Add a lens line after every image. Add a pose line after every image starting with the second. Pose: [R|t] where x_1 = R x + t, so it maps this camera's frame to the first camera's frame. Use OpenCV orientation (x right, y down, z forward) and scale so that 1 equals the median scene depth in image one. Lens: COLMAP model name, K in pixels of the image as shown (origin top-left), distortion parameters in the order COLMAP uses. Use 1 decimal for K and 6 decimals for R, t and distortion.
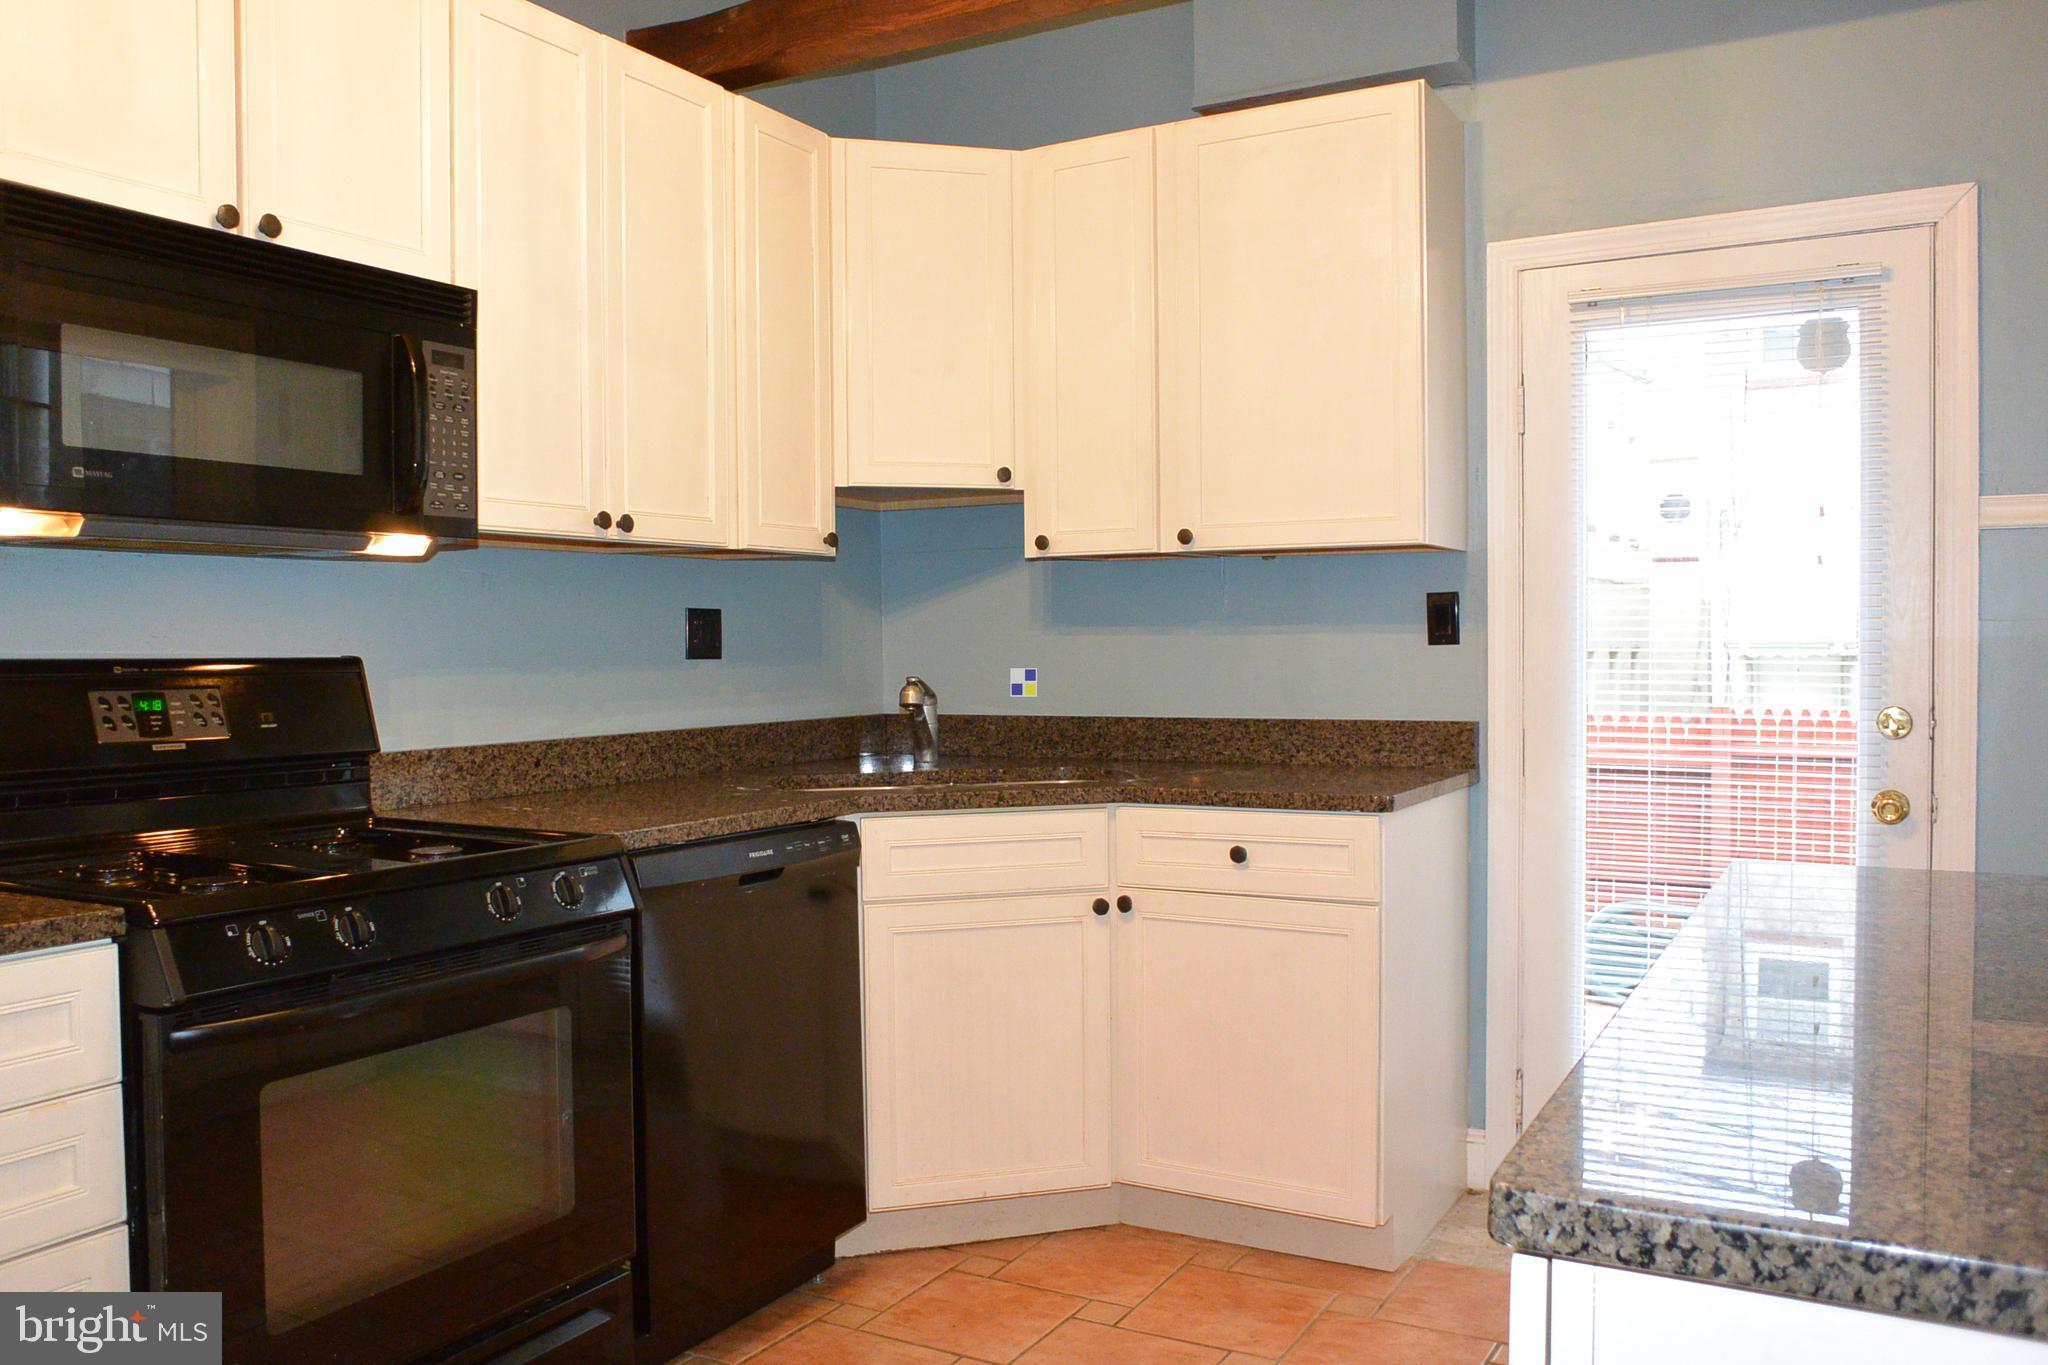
lens RADIAL K [[1604.2, 0, 1005.5], [0, 1604.2, 689.7], [0, 0, 1]] dist [-0.090909, 0.072965]
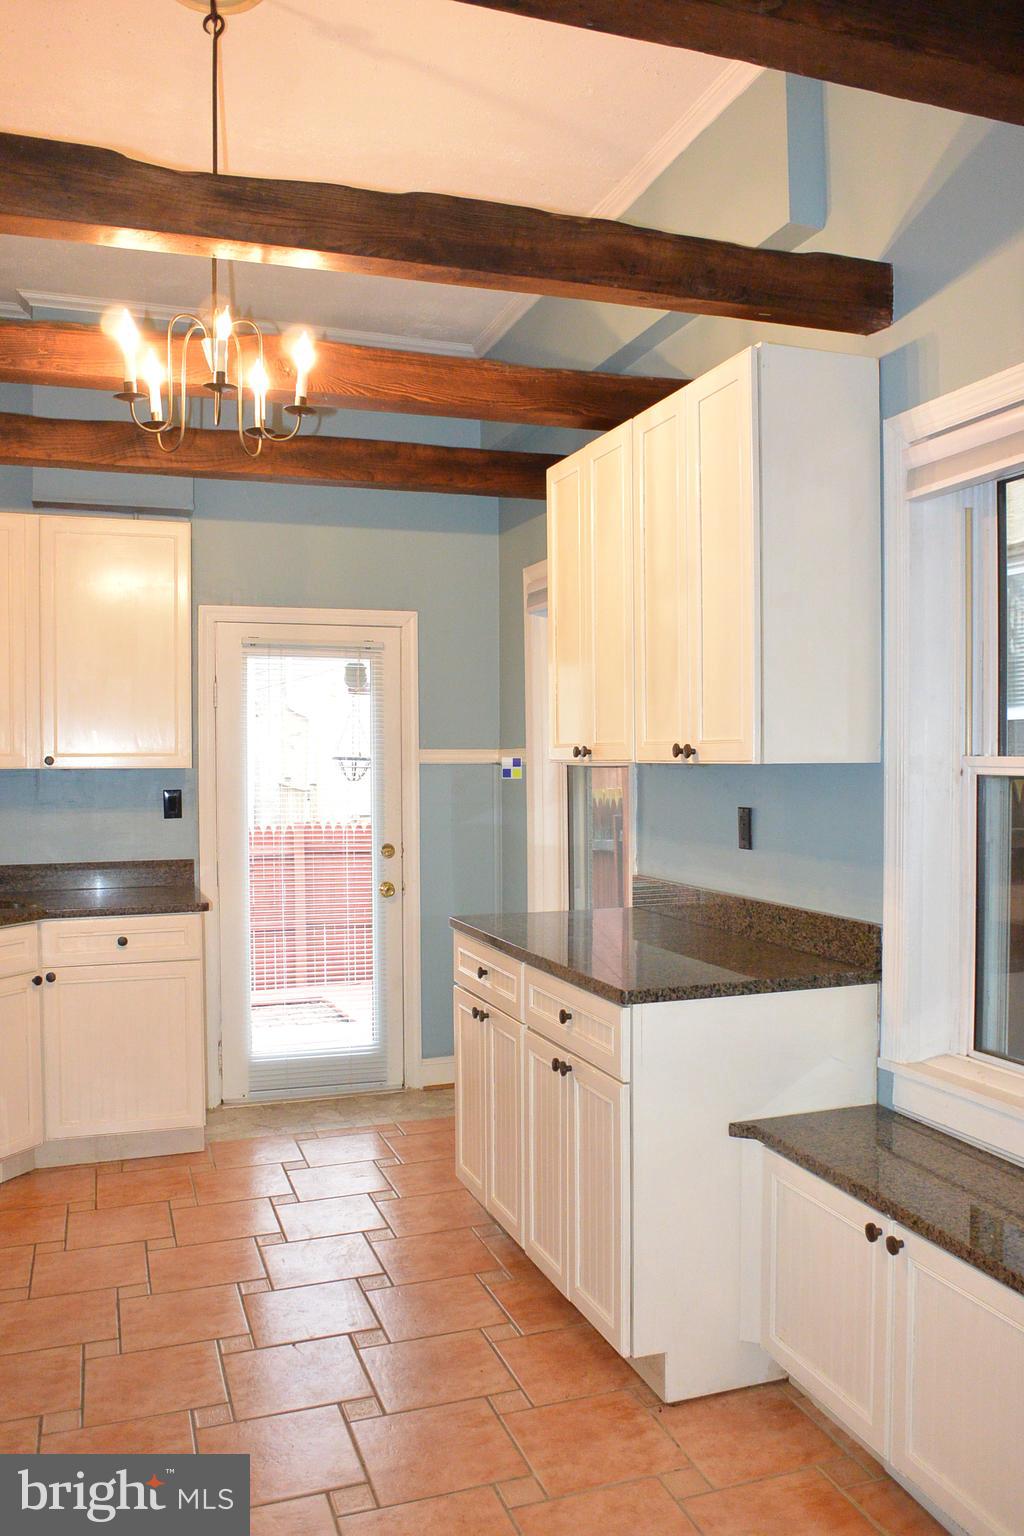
lens RADIAL K [[1203.2, 0, 521.3], [0, 1203.2, 782.0], [0, 0, 1]] dist [-0.090909, 0.072965]
pose [[0.642354, -0.008473, 0.766361, -0.577296], [0.020814, 0.999763, -0.006392, -0.058441], [-0.766126, 0.020057, 0.642378, -0.216845]]
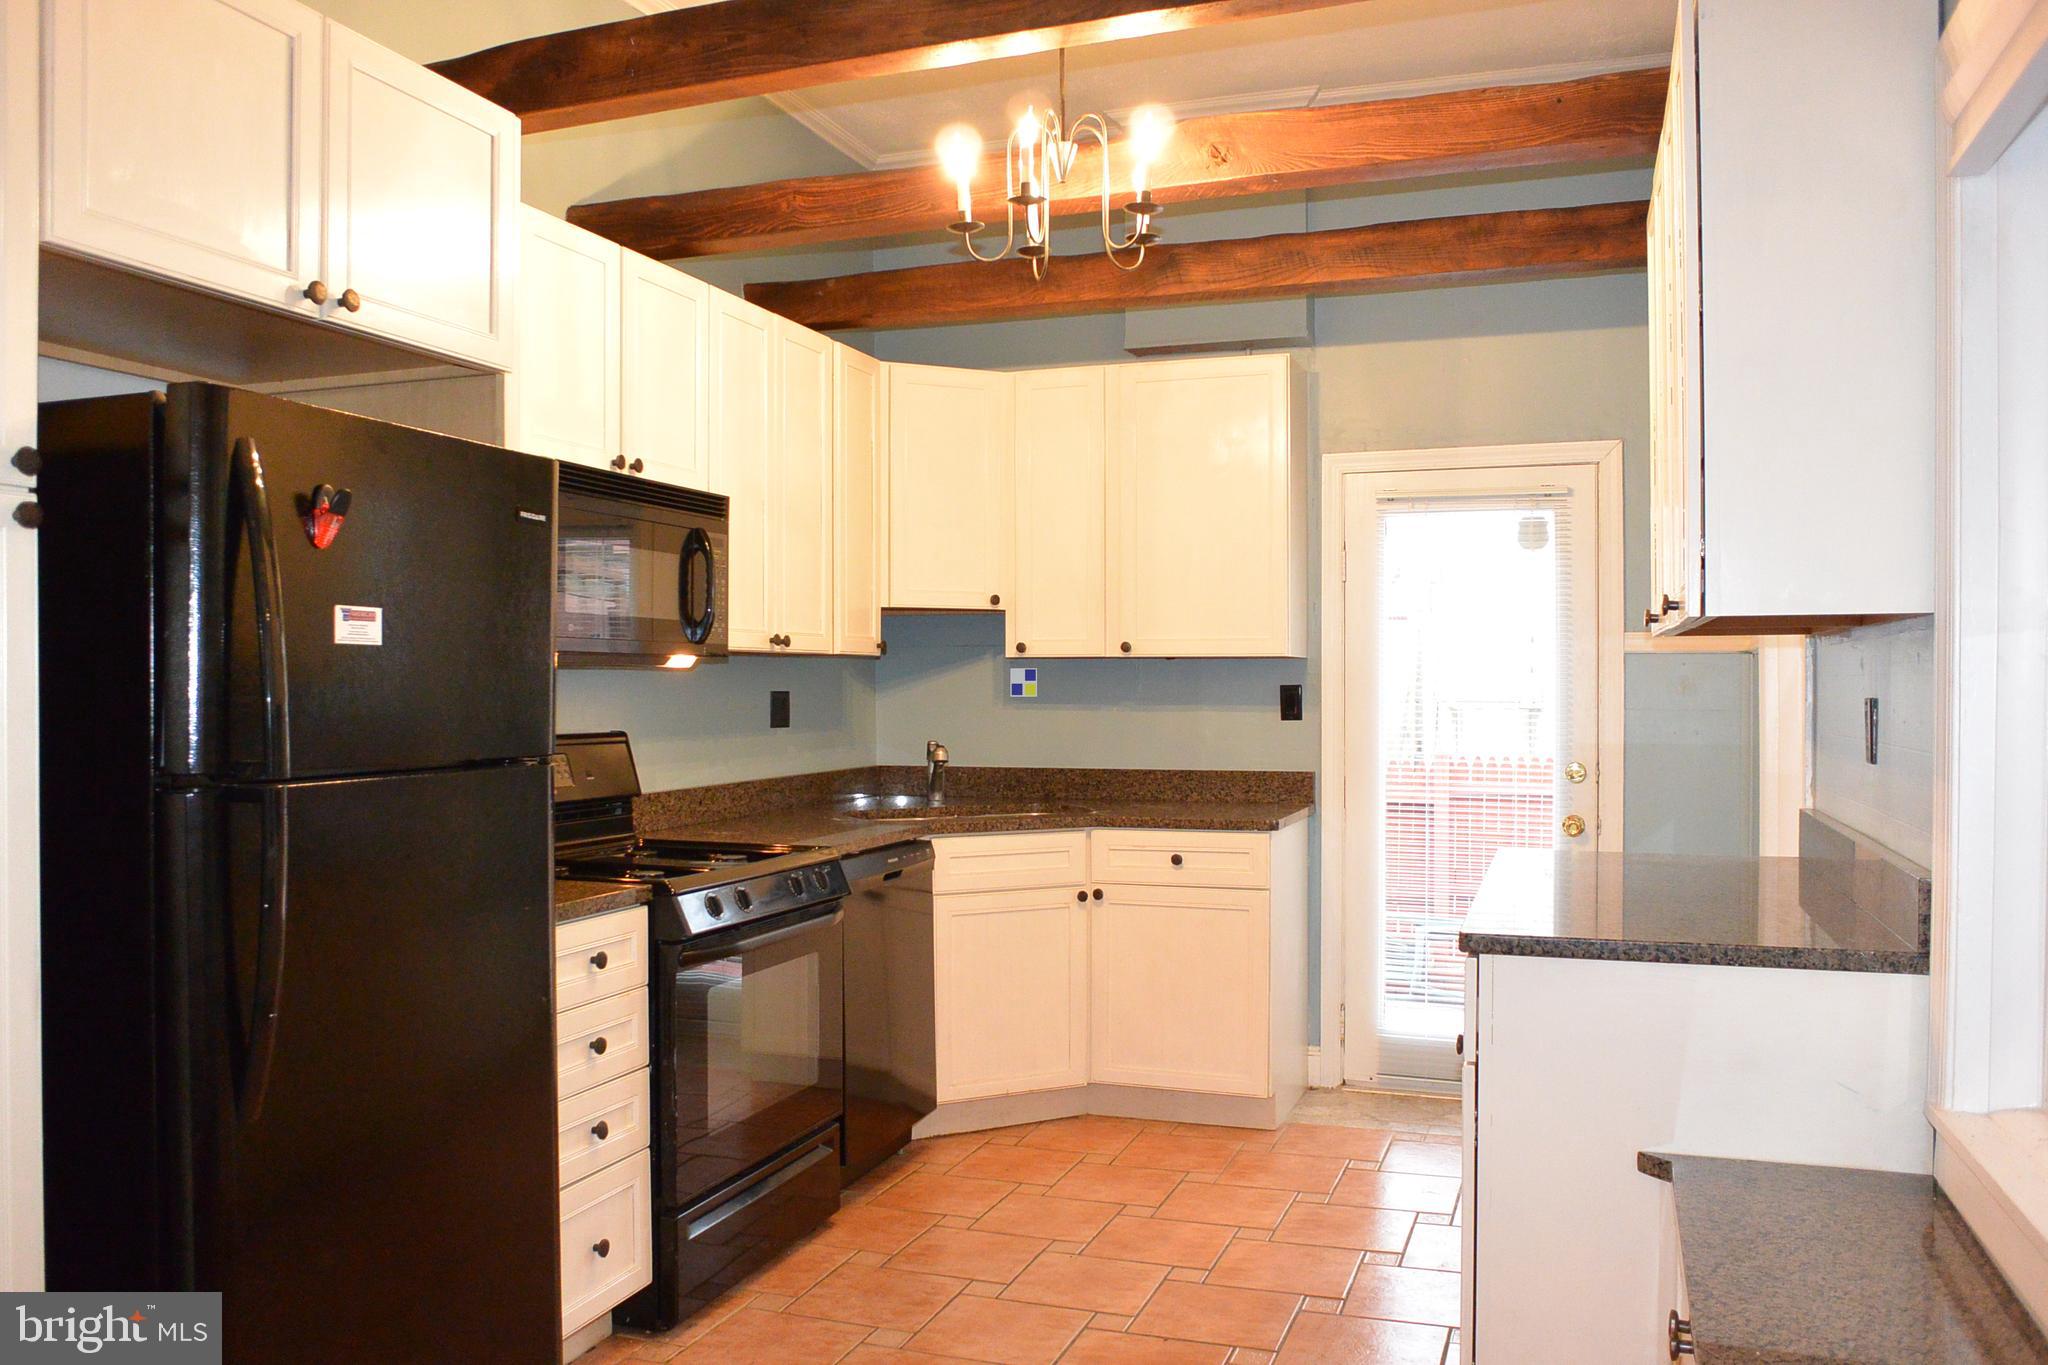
lens RADIAL K [[1604.2, 0, 1005.5], [0, 1604.2, 689.7], [0, 0, 1]] dist [-0.090909, 0.072965]
pose [[0.984930, 0.007428, 0.172792, -0.271540], [-0.003080, 0.999672, -0.025422, -0.019756], [-0.172924, 0.024506, 0.984630, -0.469340]]
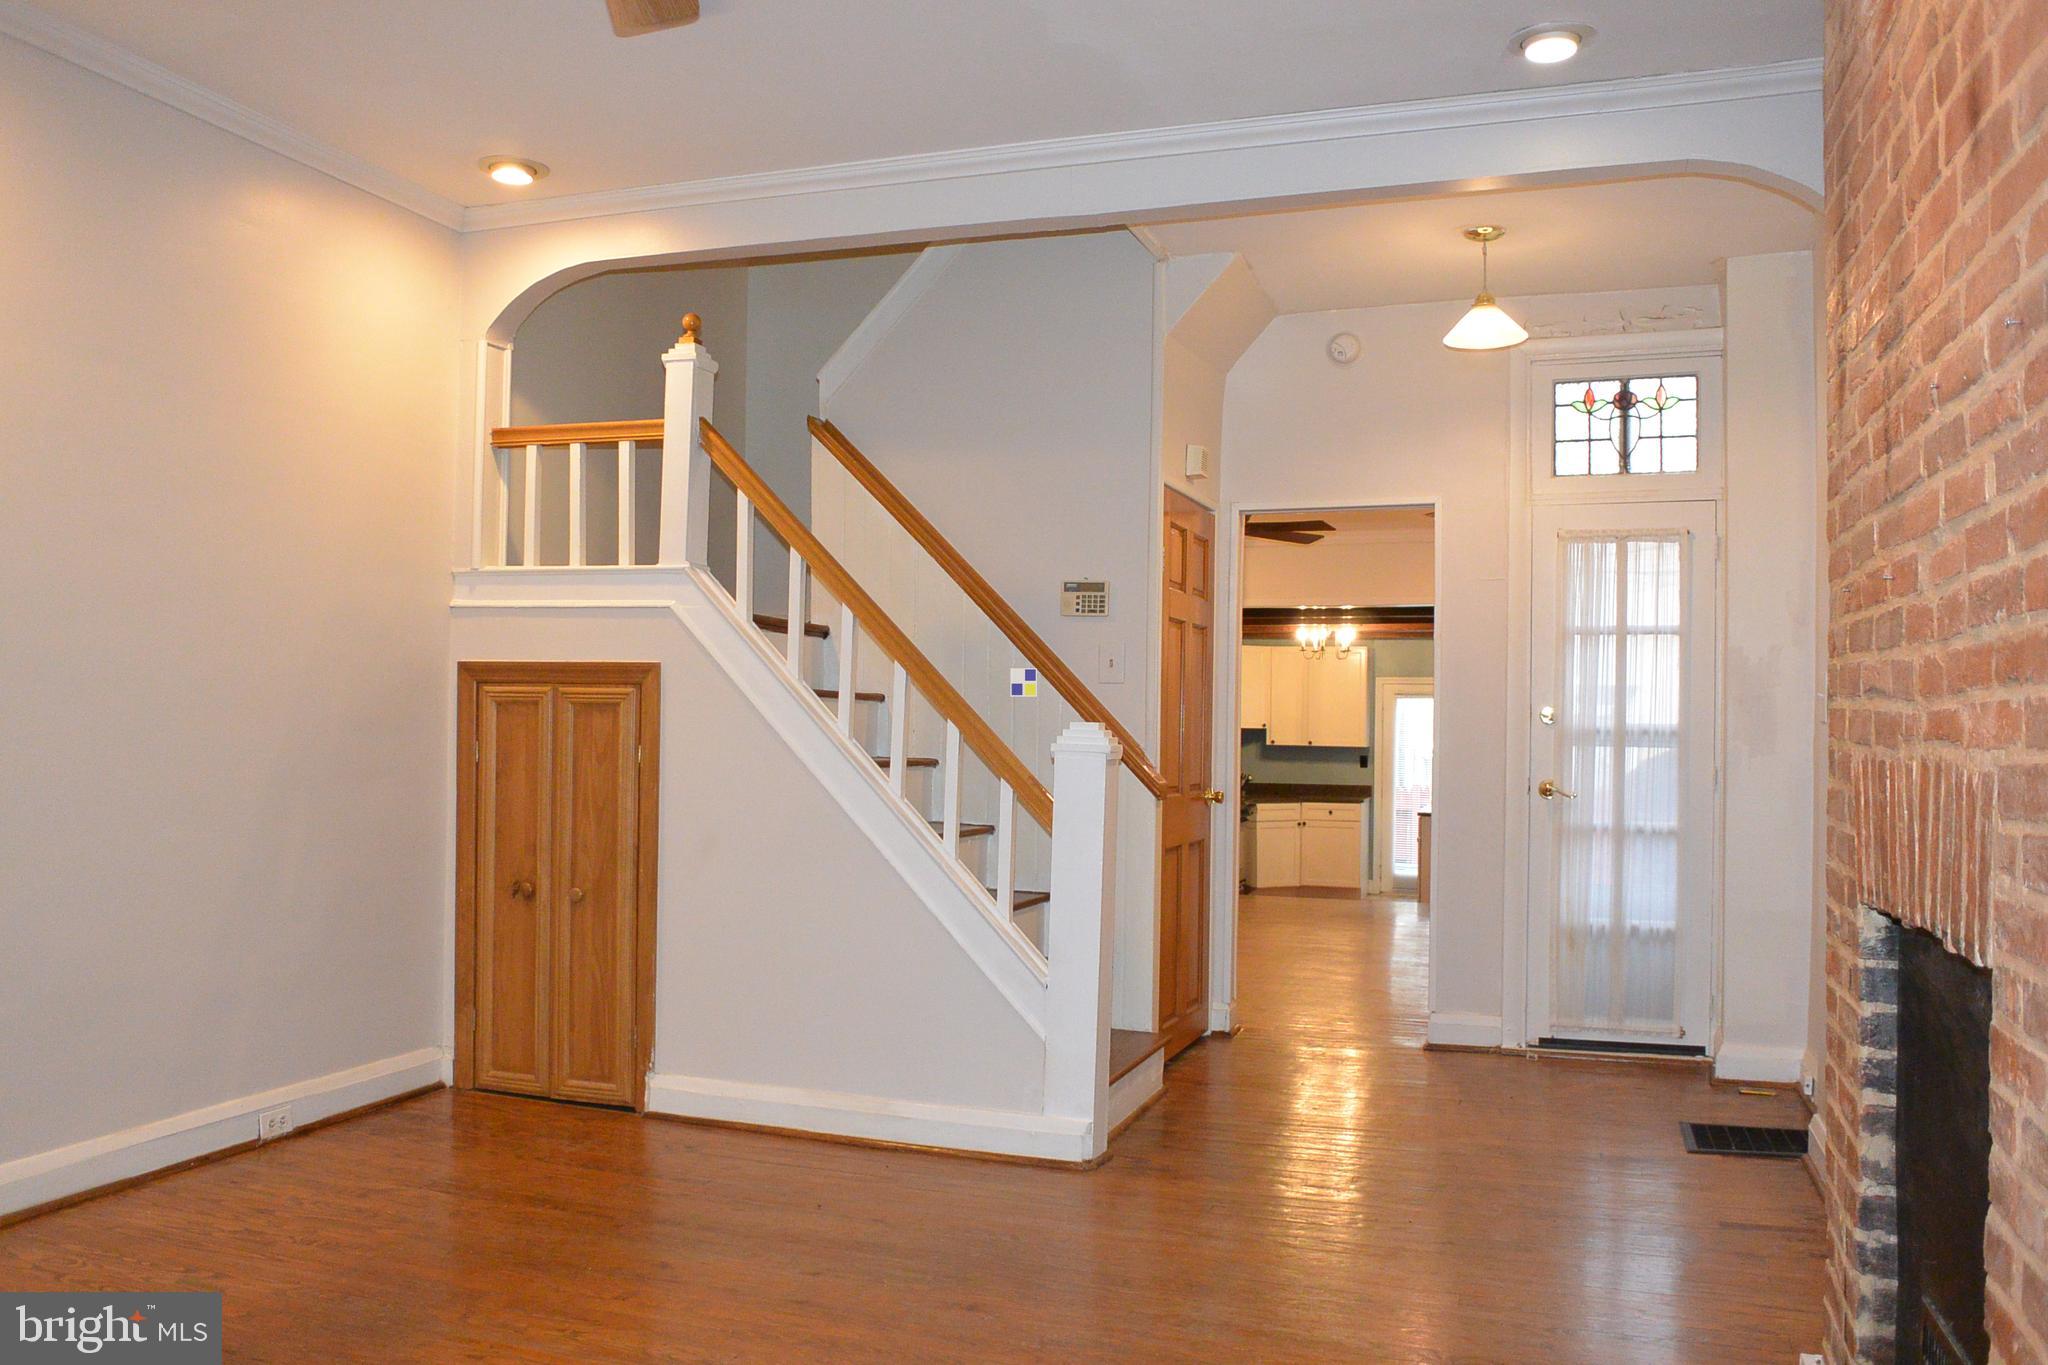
lens RADIAL K [[1604.2, 0, 1005.5], [0, 1604.2, 689.7], [0, 0, 1]] dist [-0.090909, 0.072965]
pose [[0.982997, 0.025871, 0.181791, -1.631424], [-0.017316, 0.998674, -0.048487, -0.014500], [-0.182804, 0.044515, 0.982141, -3.420091]]
